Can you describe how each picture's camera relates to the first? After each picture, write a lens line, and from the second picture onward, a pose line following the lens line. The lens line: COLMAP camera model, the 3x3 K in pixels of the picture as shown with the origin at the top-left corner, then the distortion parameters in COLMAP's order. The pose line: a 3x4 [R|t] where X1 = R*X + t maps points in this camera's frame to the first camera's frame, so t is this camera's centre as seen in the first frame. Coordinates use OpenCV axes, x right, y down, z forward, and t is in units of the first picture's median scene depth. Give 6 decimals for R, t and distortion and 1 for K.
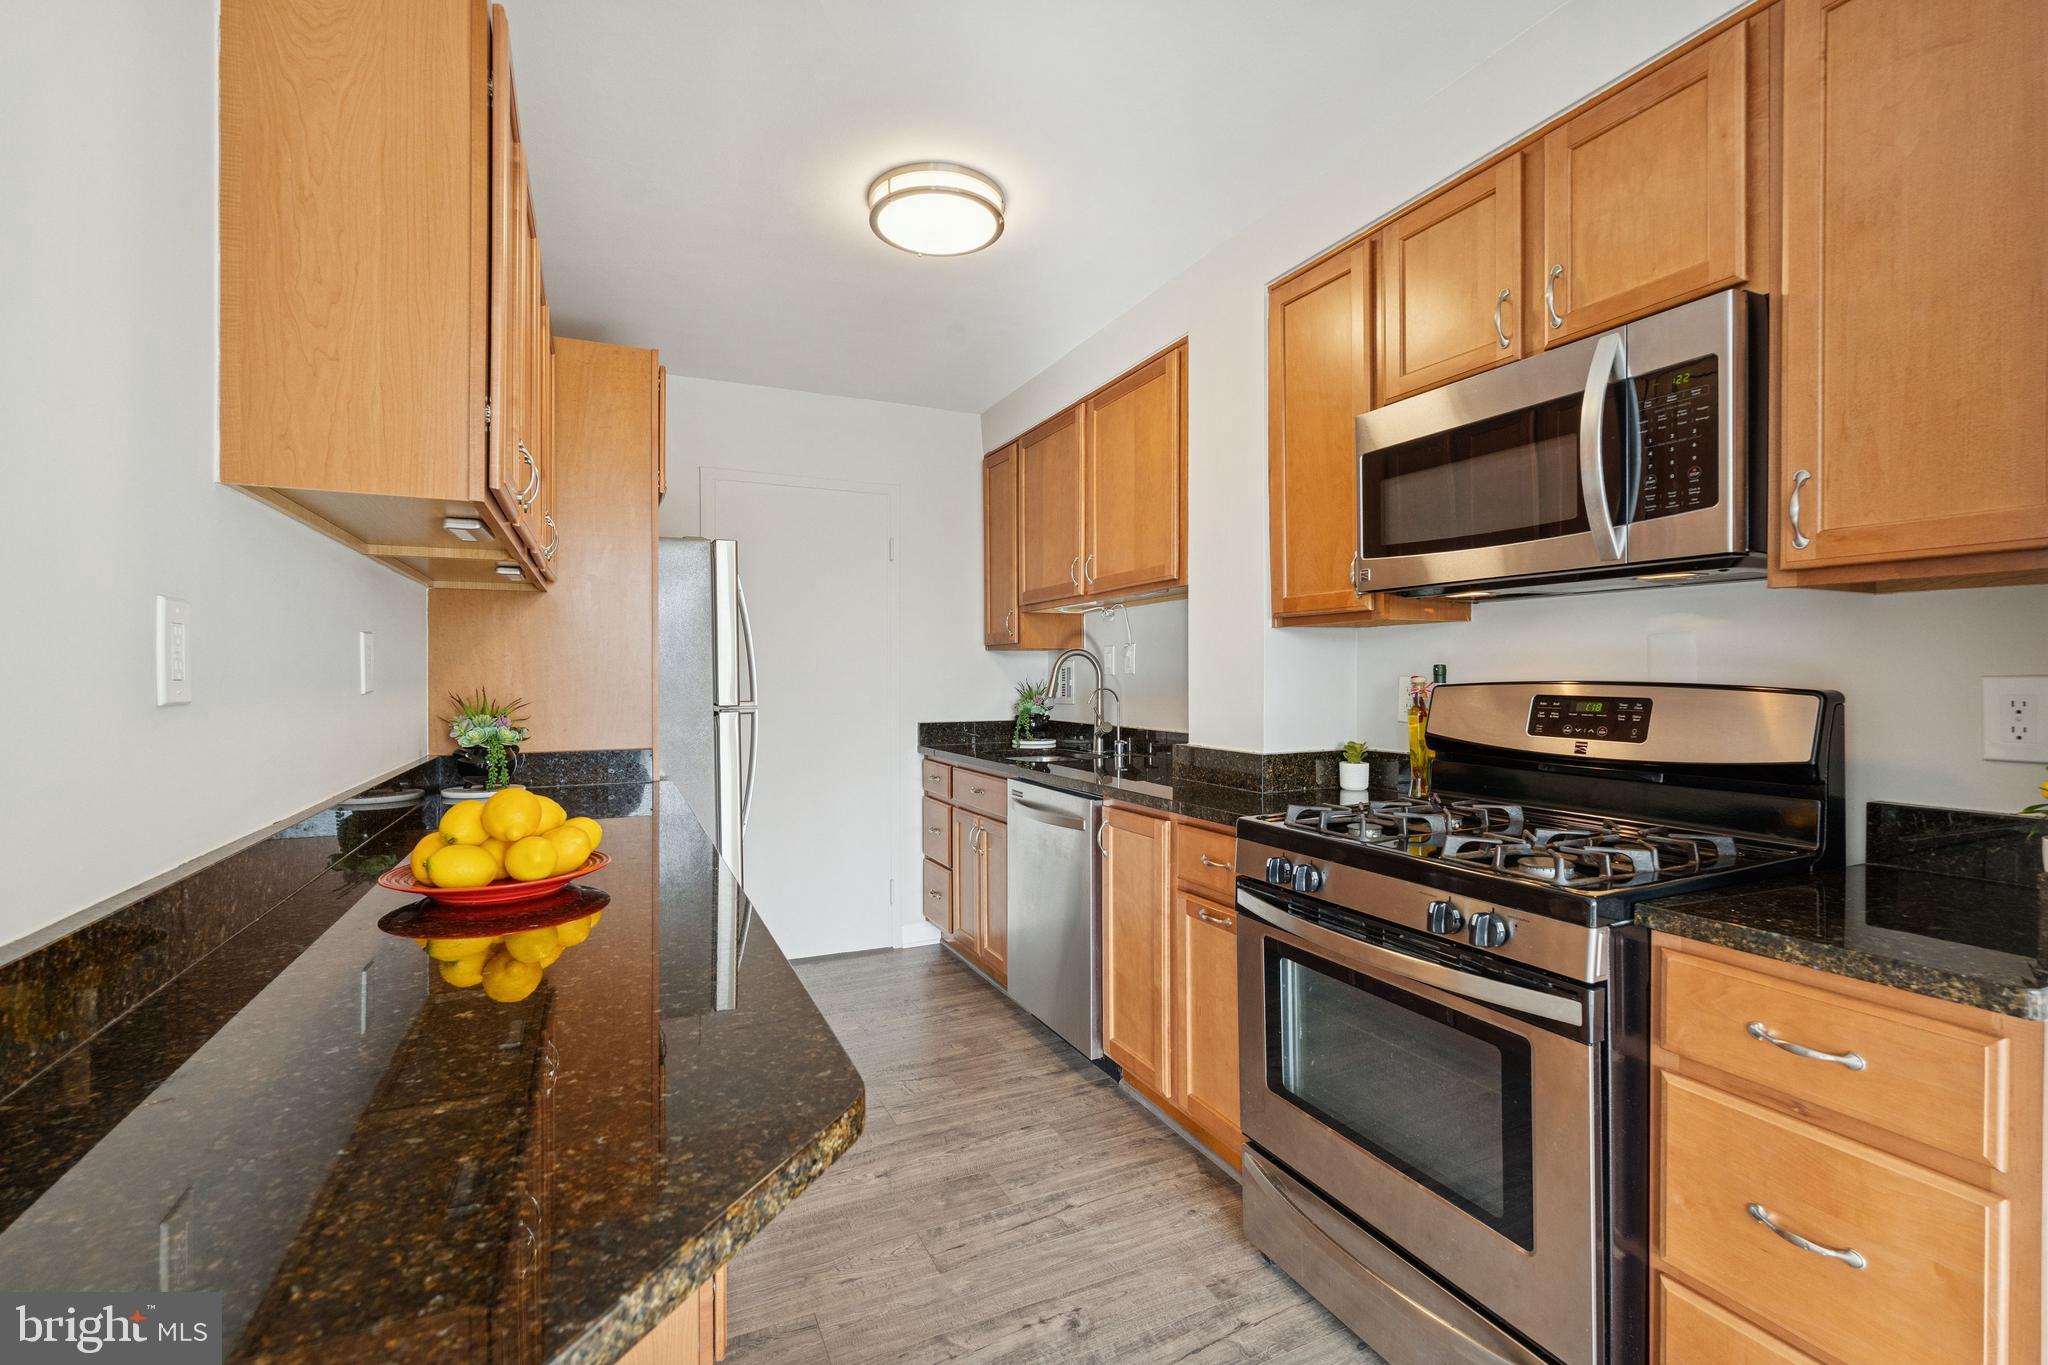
lens RADIAL K [[908.9, 0, 1018.6], [0, 908.9, 674.7], [0, 0, 1]] dist [-0.000734, 0.000260]
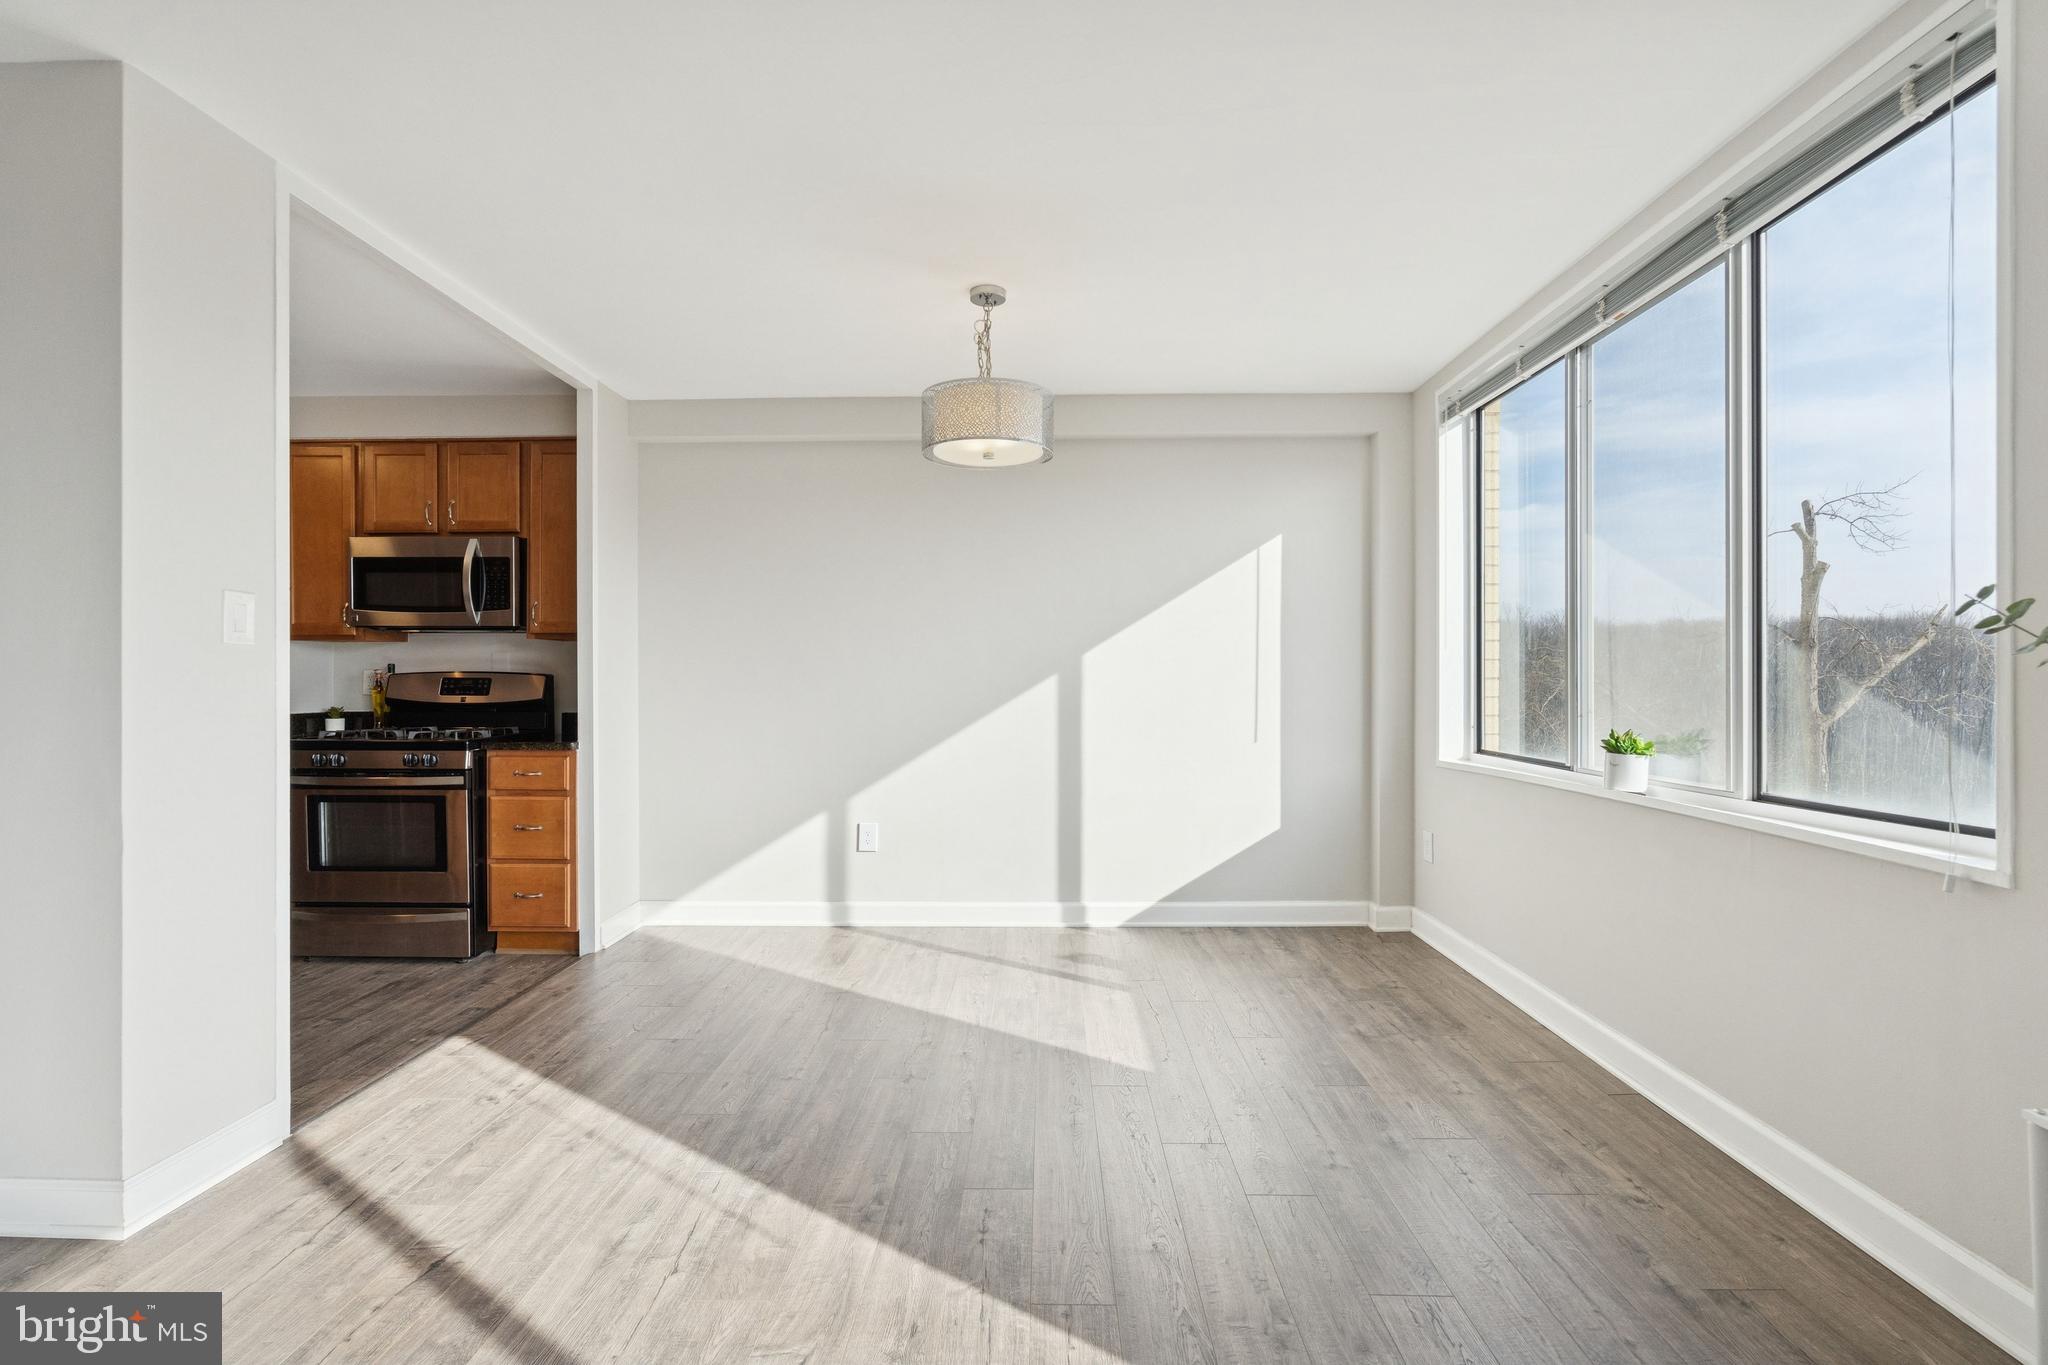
lens RADIAL K [[908.9, 0, 1032.7], [0, 908.9, 676.0], [0, 0, 1]] dist [-0.000734, 0.000260]
pose [[0.441749, -0.002089, 0.897136, -0.949344], [0.002230, 0.999997, 0.001231, 0.022653], [-0.897136, 0.001457, 0.441752, -1.538604]]
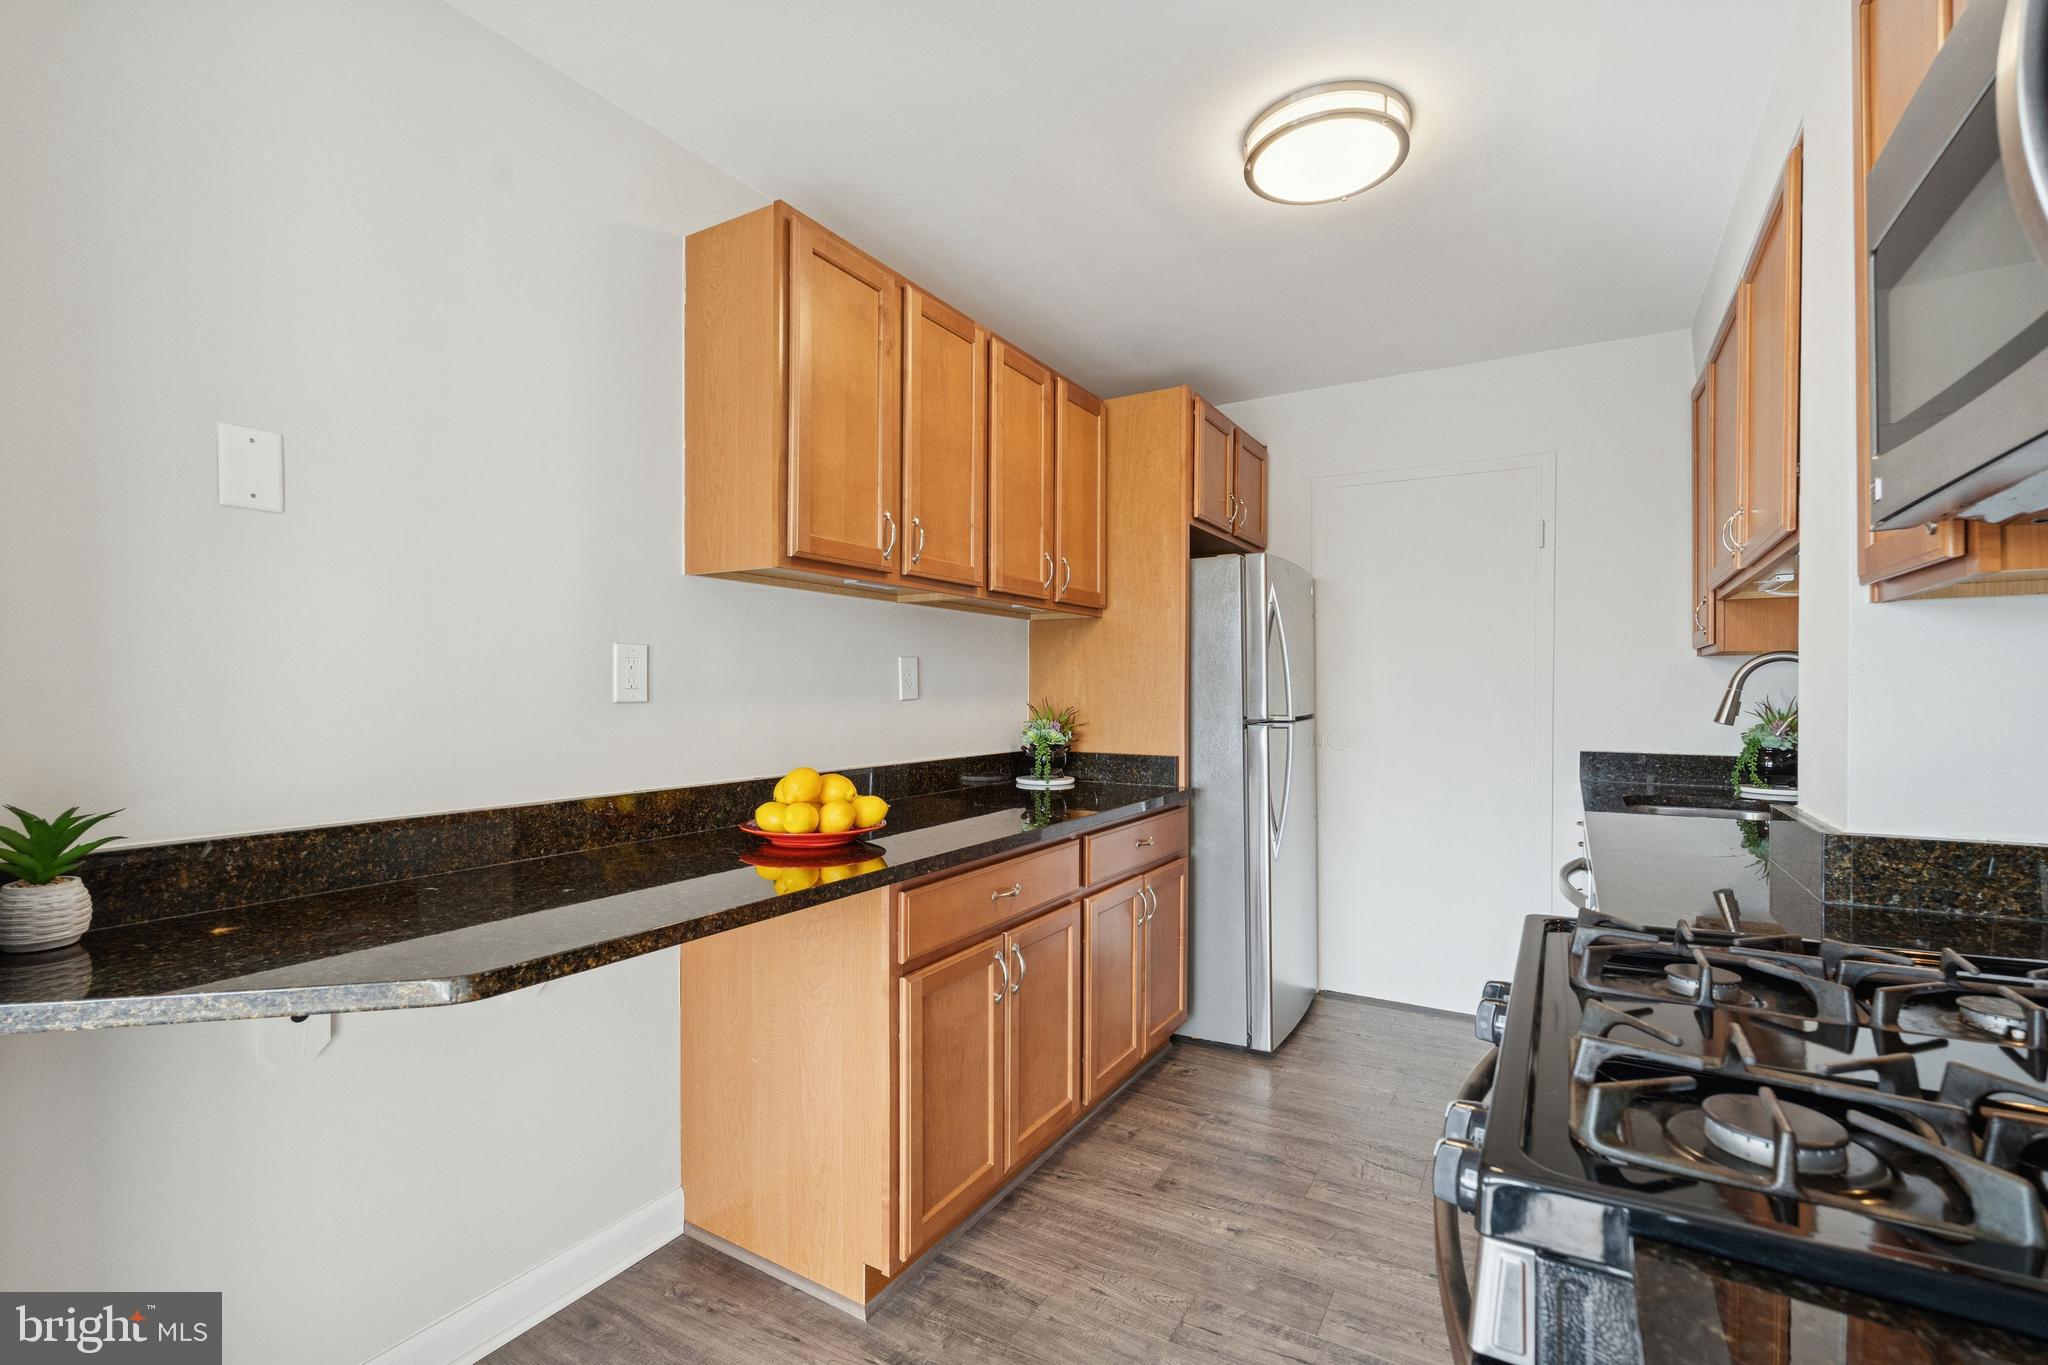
lens RADIAL K [[908.9, 0, 1012.2], [0, 908.9, 684.3], [0, 0, 1]] dist [-0.000734, 0.000260]
pose [[0.557887, -0.000804, -0.829916, 0.710384], [-0.003930, 0.999986, -0.003611, 0.001444], [0.829908, 0.005276, 0.557876, 0.429374]]
